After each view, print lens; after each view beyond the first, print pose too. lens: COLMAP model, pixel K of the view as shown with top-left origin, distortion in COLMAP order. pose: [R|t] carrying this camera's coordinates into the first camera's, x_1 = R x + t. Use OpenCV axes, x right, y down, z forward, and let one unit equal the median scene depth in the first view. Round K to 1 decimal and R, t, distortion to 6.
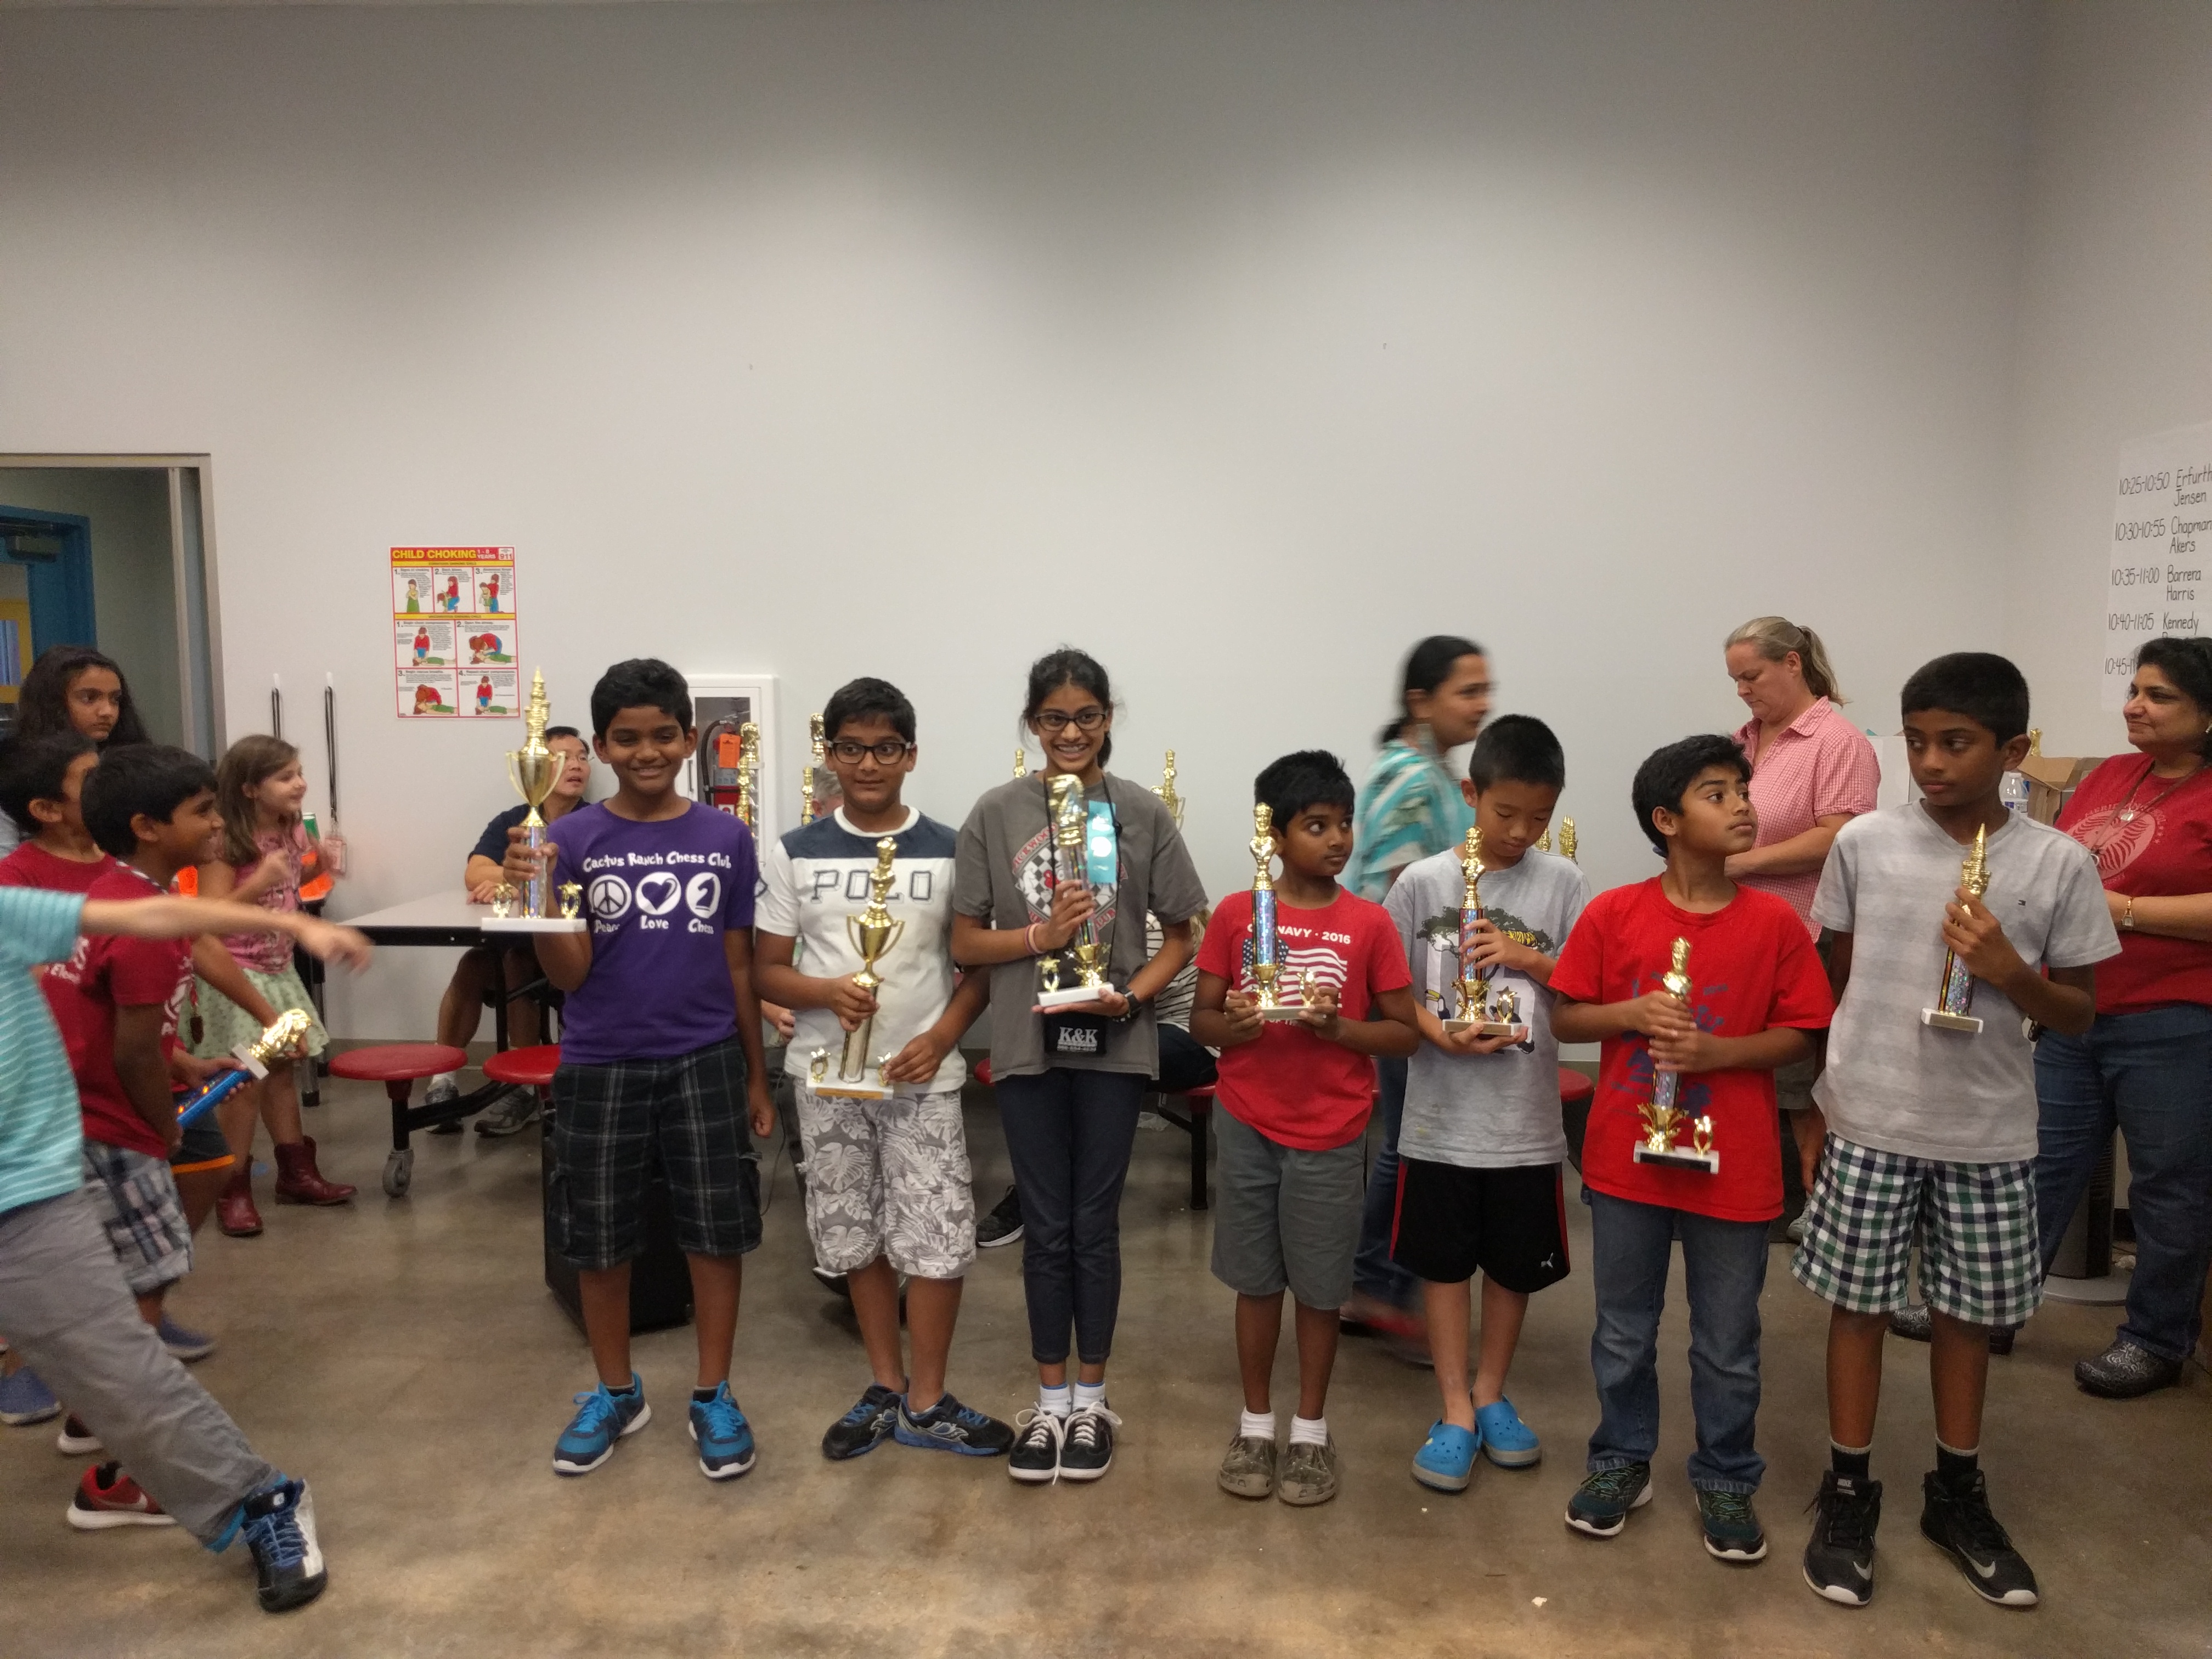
lens RADIAL K [[1742.6, 0, 1107.5], [0, 1742.6, 831.5], [0, 0, 1]] dist [-0.006169, 0.035592]
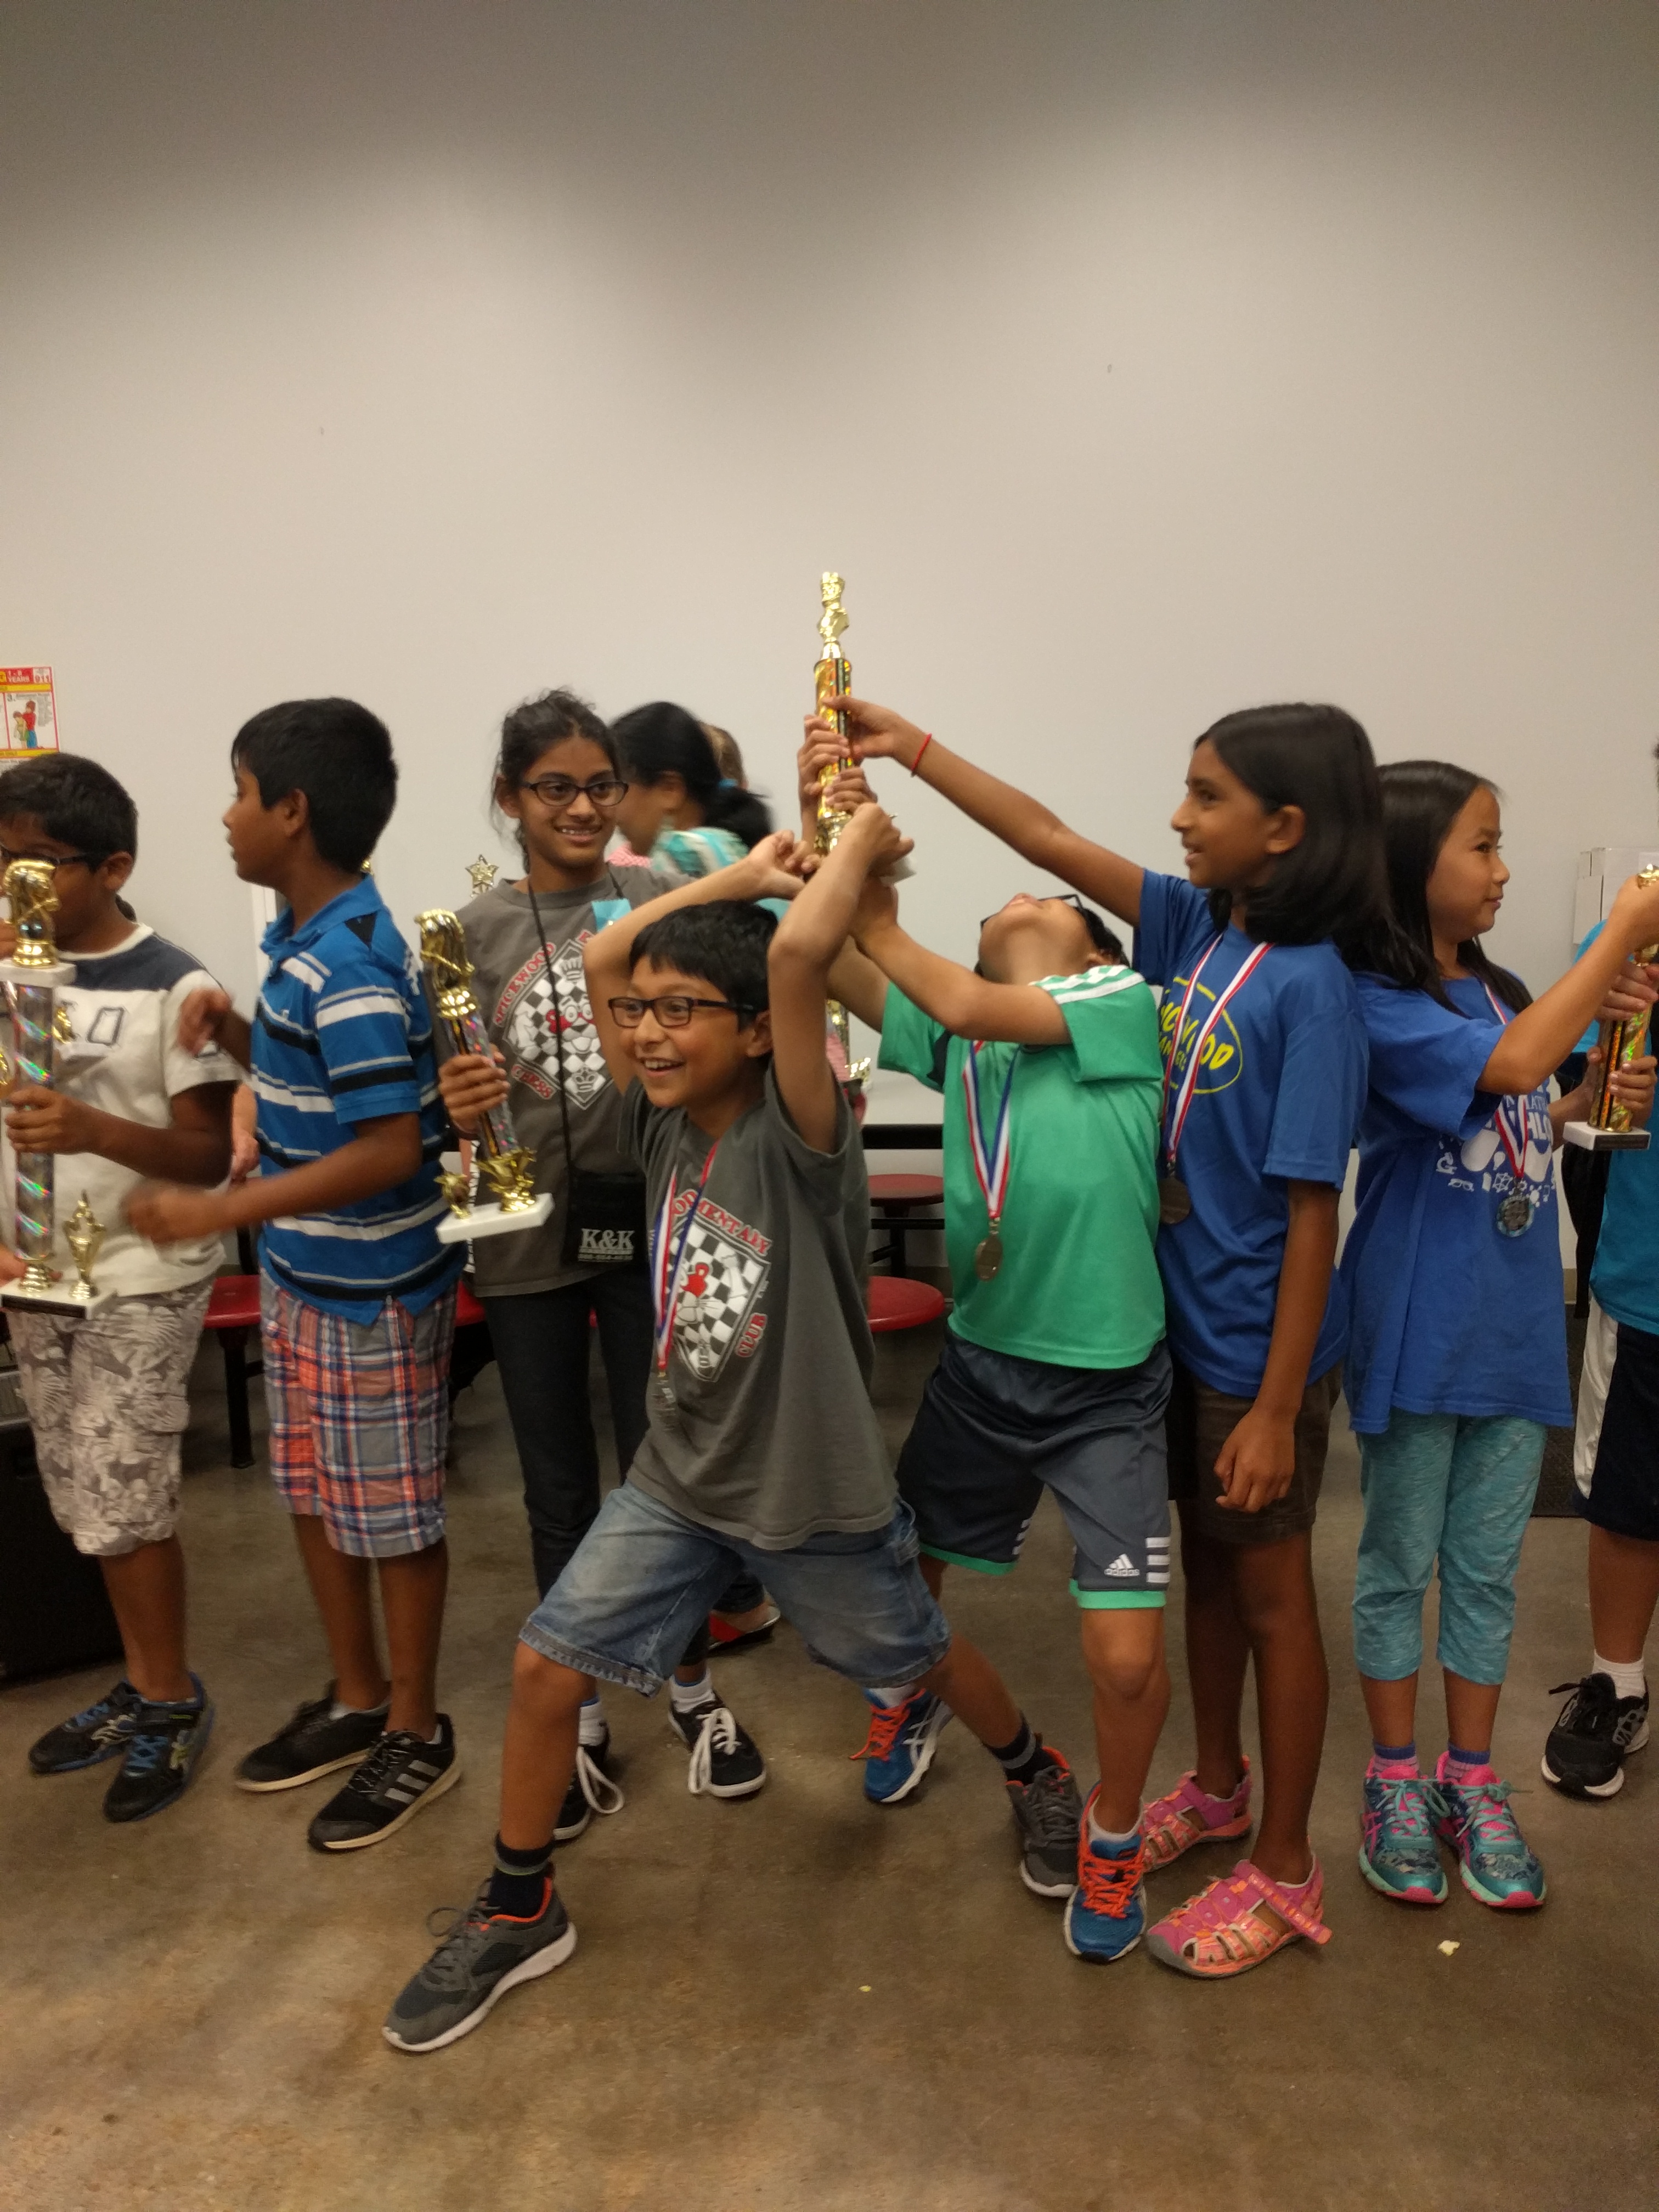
lens RADIAL K [[1742.6, 0, 827.5], [0, 1742.6, 1102.1], [0, 0, 1]] dist [-0.006169, 0.035592]
pose [[0.998718, -0.018957, -0.046938, 0.114077], [0.021090, 0.998748, 0.045365, 0.026959], [0.046020, -0.046296, 0.997867, 0.366054]]
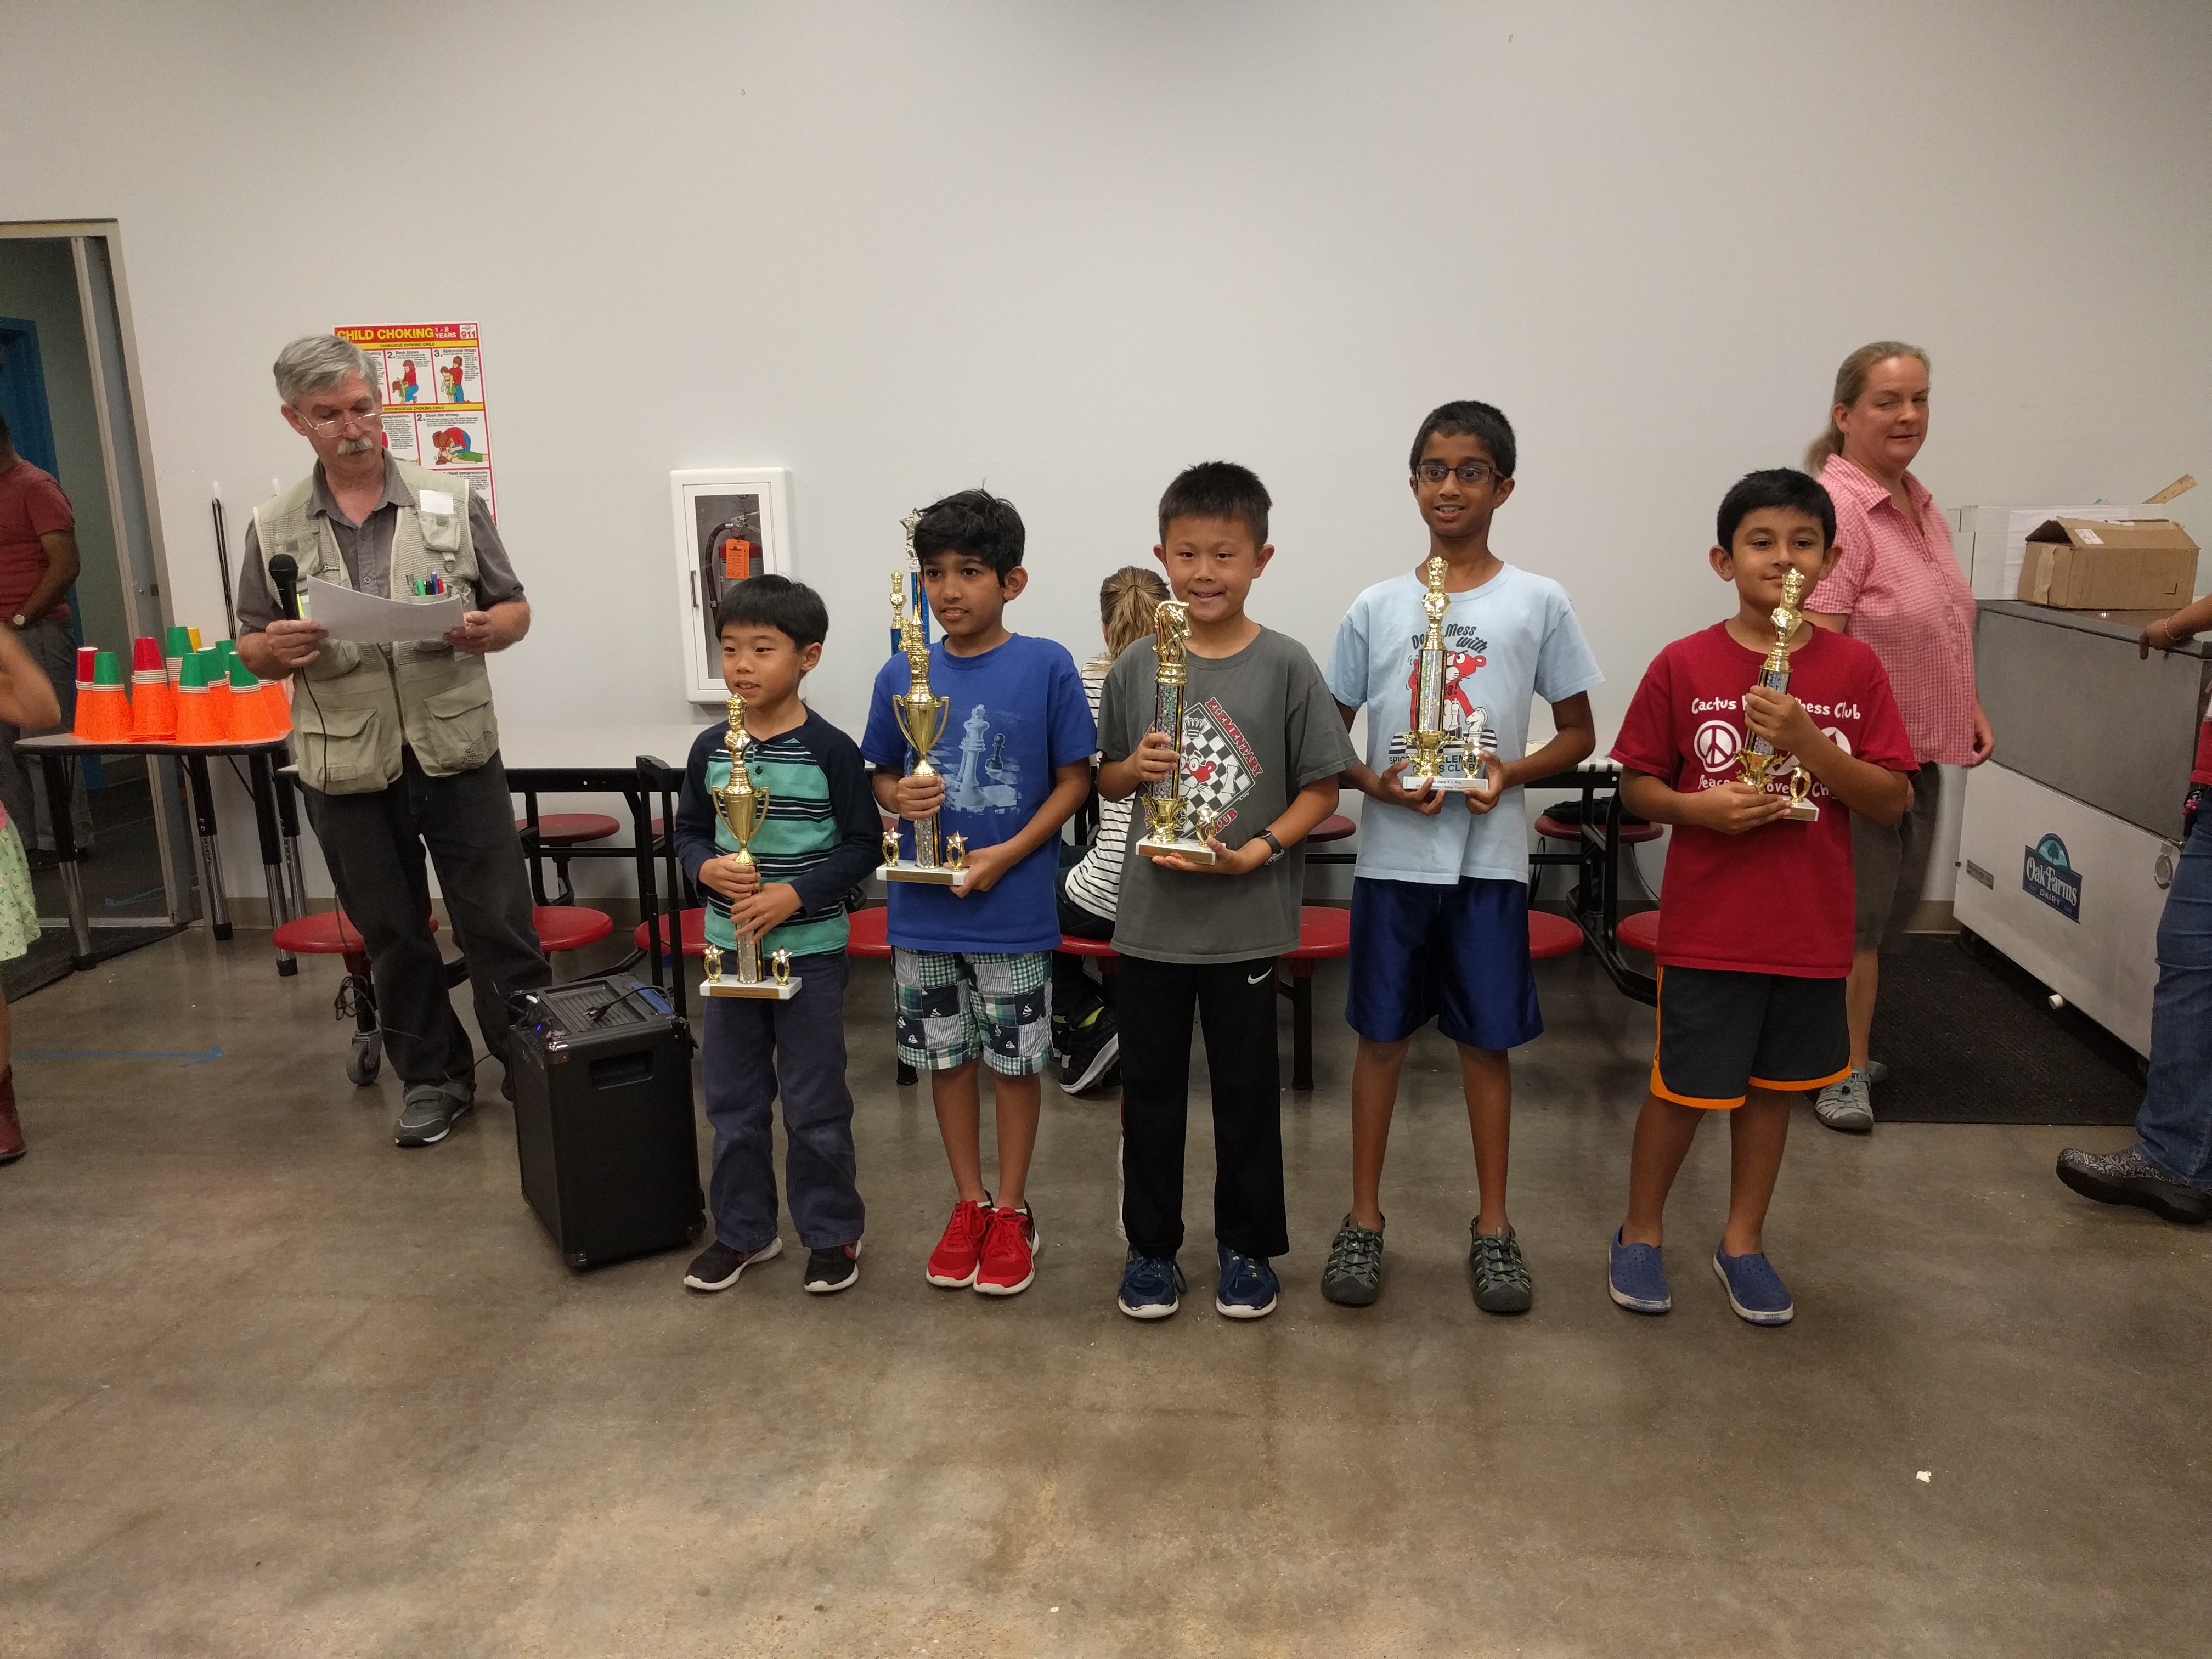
lens RADIAL K [[1742.6, 0, 1103.7], [0, 1742.6, 849.8], [0, 0, 1]] dist [-0.006169, 0.035592]
pose [[0.999283, -0.017207, -0.033732, -0.020620], [0.020726, 0.994053, 0.106910, 0.015787], [0.031692, -0.107532, 0.993696, 0.268862]]
